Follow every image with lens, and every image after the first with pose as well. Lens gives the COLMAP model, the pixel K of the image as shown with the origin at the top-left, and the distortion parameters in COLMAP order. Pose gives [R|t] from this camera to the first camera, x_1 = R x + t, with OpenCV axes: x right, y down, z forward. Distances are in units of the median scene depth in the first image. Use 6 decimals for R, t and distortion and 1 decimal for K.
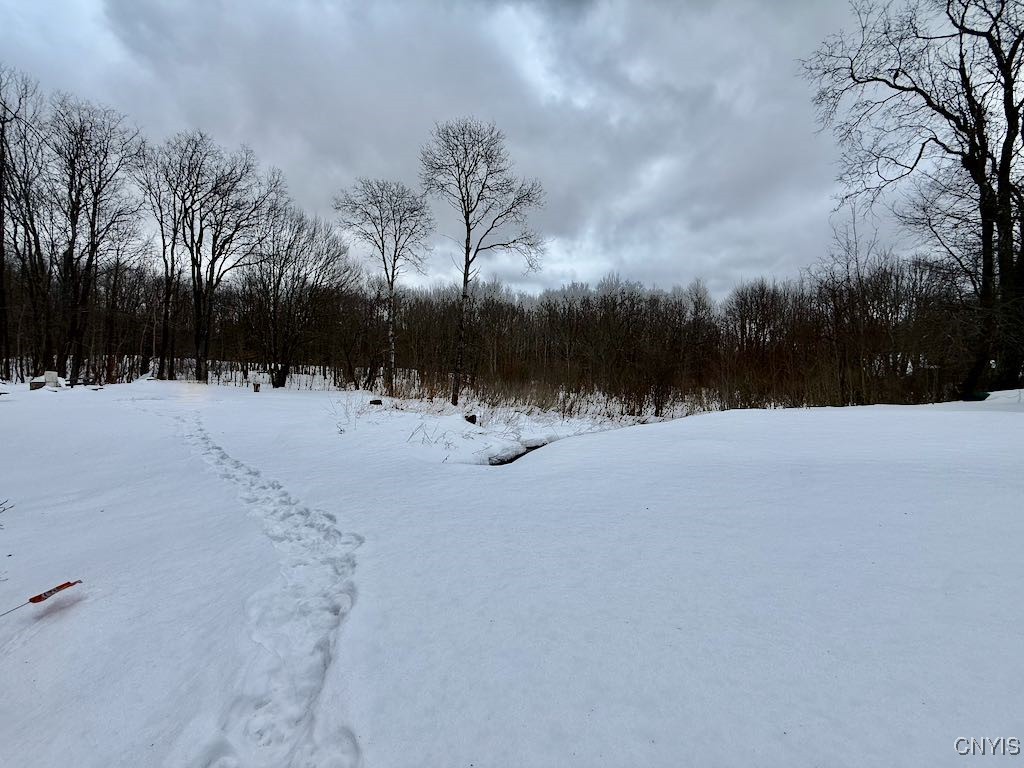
lens RADIAL K [[405.1, 0, 515.9], [0, 405.1, 389.5], [0, 0, 1]] dist [-0.000820, -0.000386]
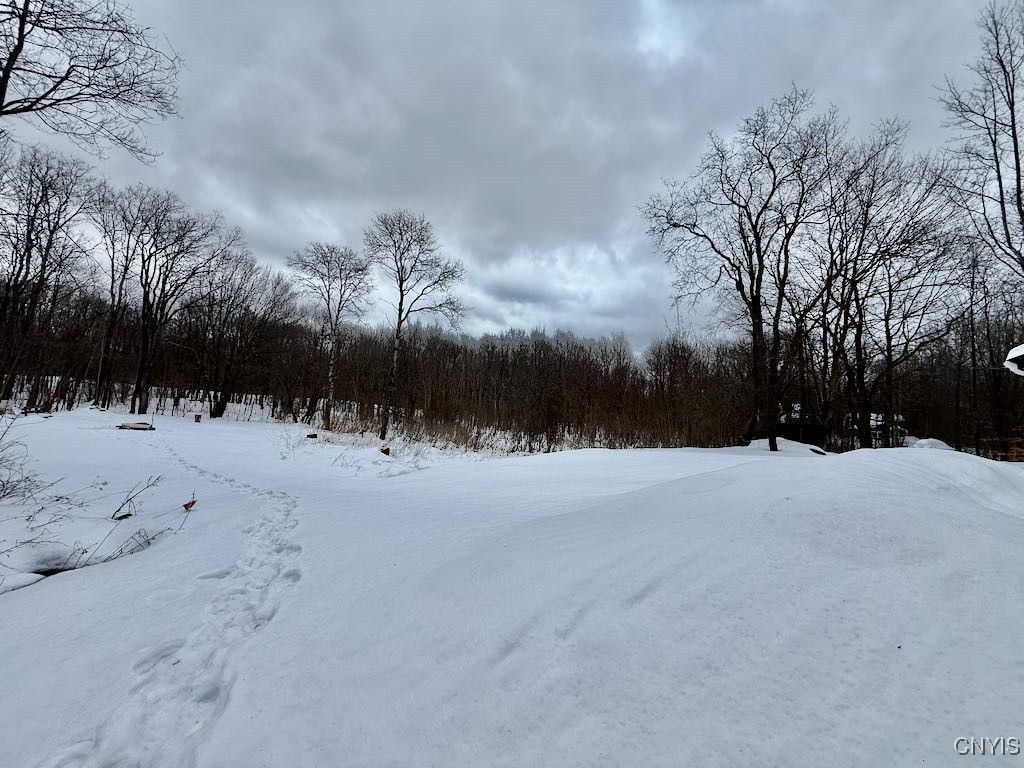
lens RADIAL K [[405.1, 0, 510.7], [0, 405.1, 383.9], [0, 0, 1]] dist [-0.000820, -0.000386]
pose [[0.992968, 0.035358, 0.112983, 0.079493], [-0.024288, 0.994900, -0.097895, -0.015098], [-0.115868, 0.094462, 0.988763, -0.219212]]
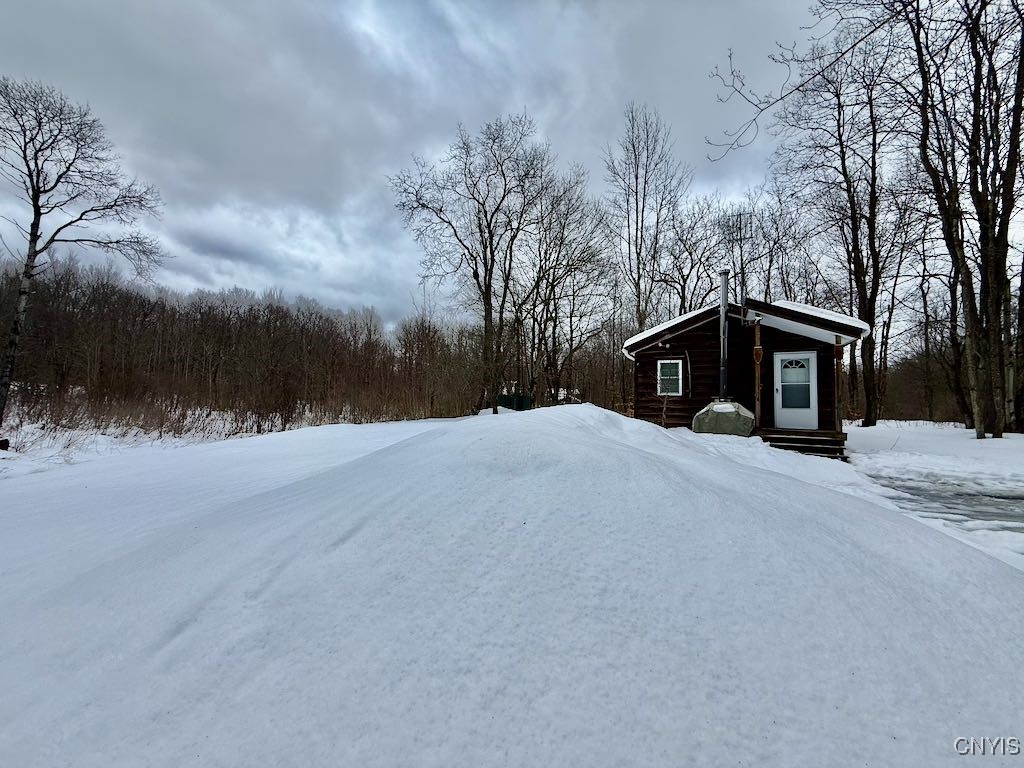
lens RADIAL K [[405.1, 0, 513.3], [0, 405.1, 385.5], [0, 0, 1]] dist [-0.000820, -0.000386]
pose [[0.756937, 0.035606, 0.652517, 0.088019], [-0.002487, 0.998664, -0.051609, -0.007114], [-0.653483, 0.037442, 0.756014, -0.226039]]
